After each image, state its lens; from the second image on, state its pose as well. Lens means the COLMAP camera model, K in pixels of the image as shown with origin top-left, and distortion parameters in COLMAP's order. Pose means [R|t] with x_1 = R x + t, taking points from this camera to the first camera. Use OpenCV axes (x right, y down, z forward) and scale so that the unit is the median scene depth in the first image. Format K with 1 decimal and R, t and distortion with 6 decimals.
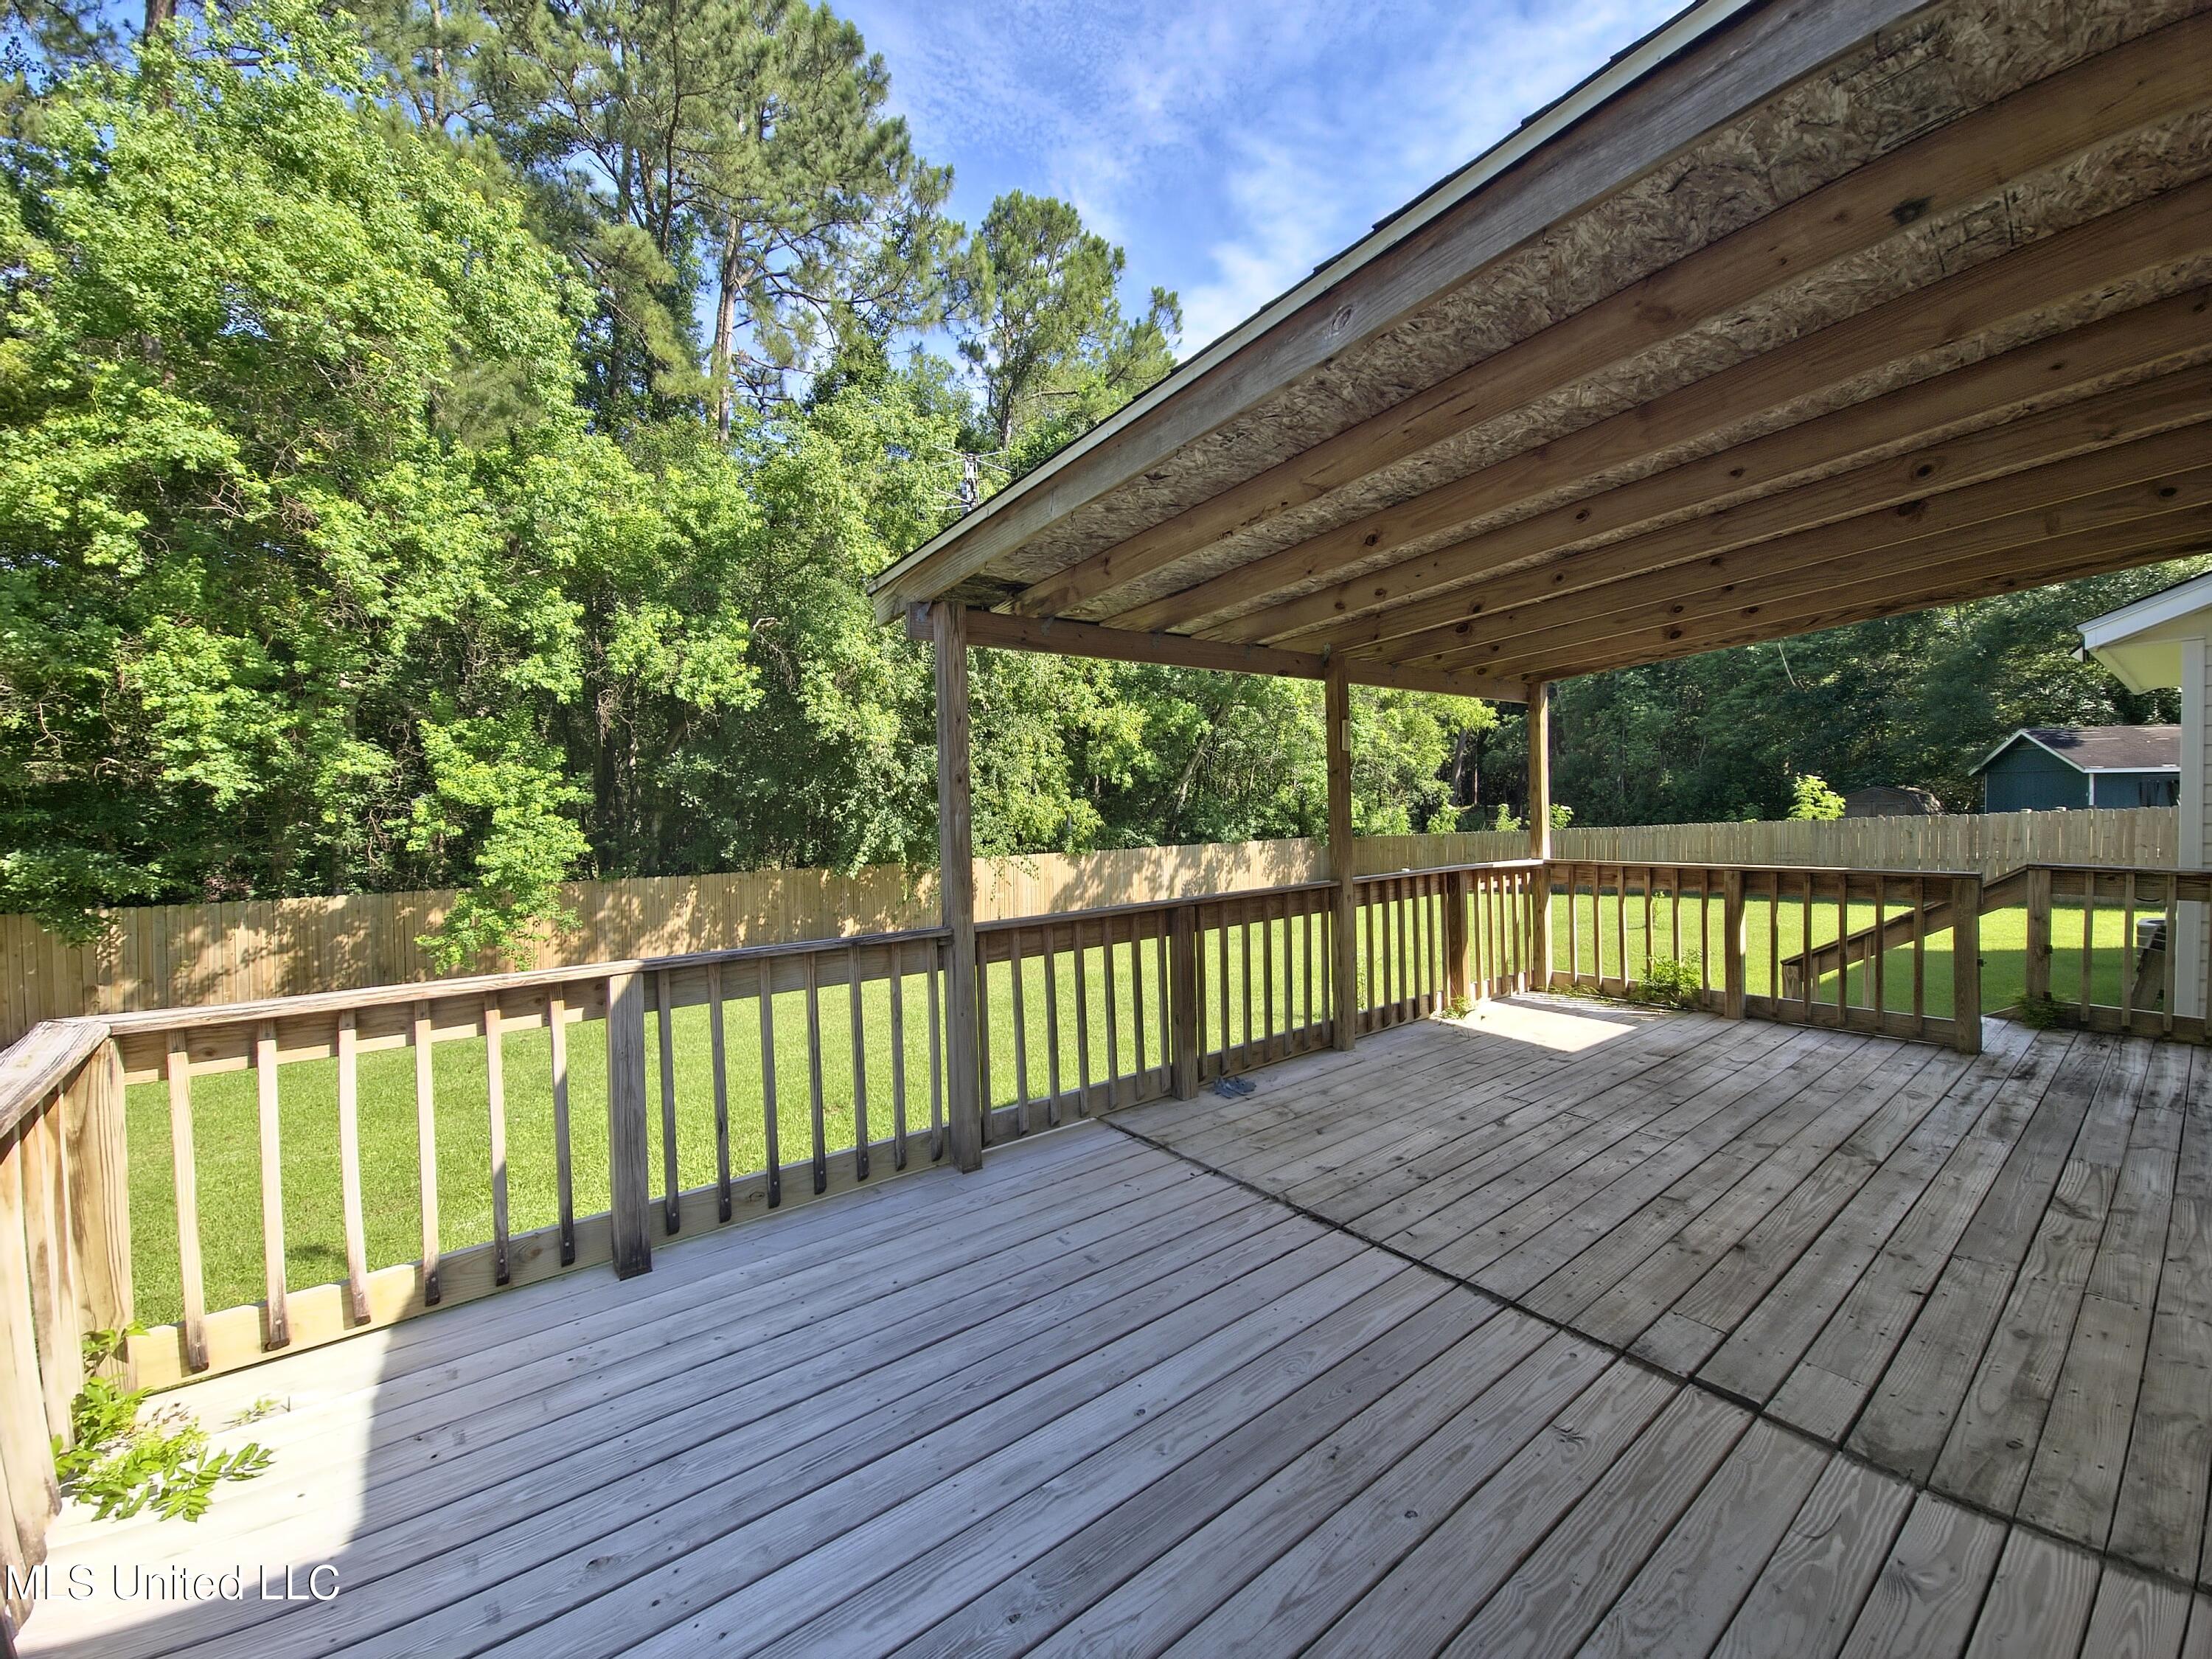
lens RADIAL K [[874.0, 0, 1111.4], [0, 874.0, 825.2], [0, 0, 1]] dist [0.001448, 0.000100]
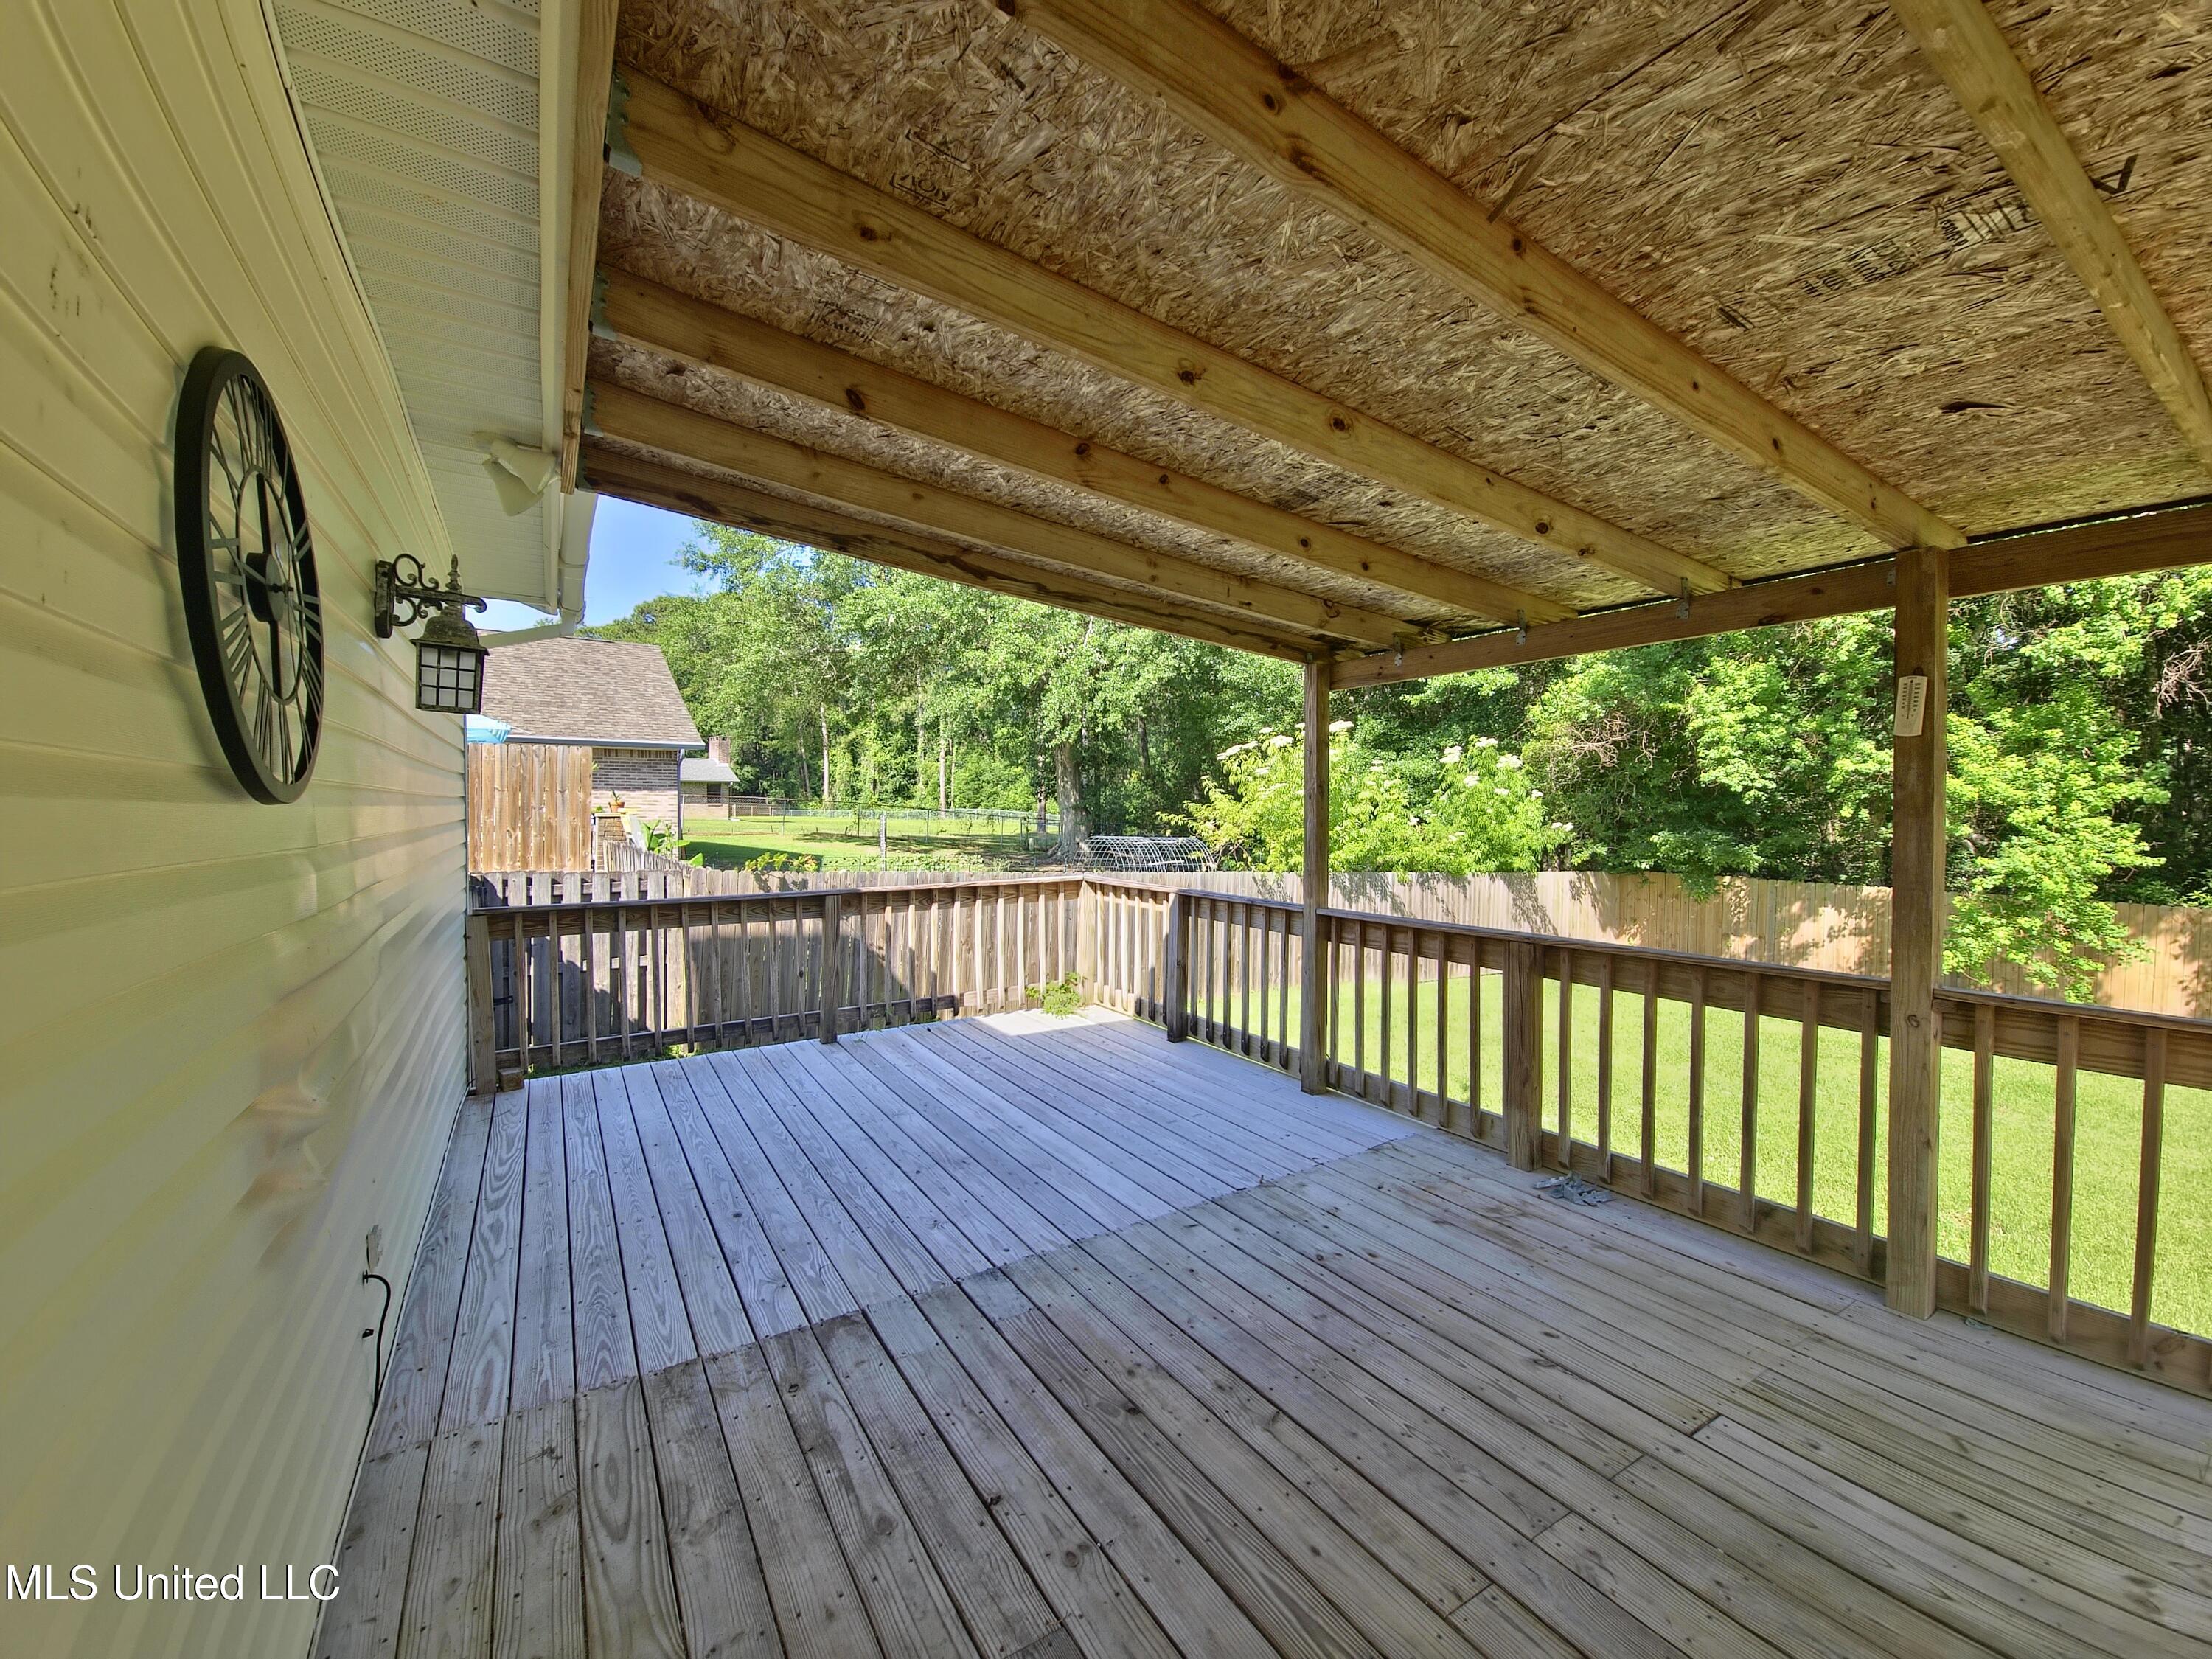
lens RADIAL K [[874.0, 0, 1111.4], [0, 874.0, 825.2], [0, 0, 1]] dist [0.001448, 0.000100]
pose [[-0.084843, 0.041461, -0.995531, 1.009500], [-0.032417, 0.998490, 0.044347, -0.045763], [0.995867, 0.036034, -0.083371, 0.706147]]
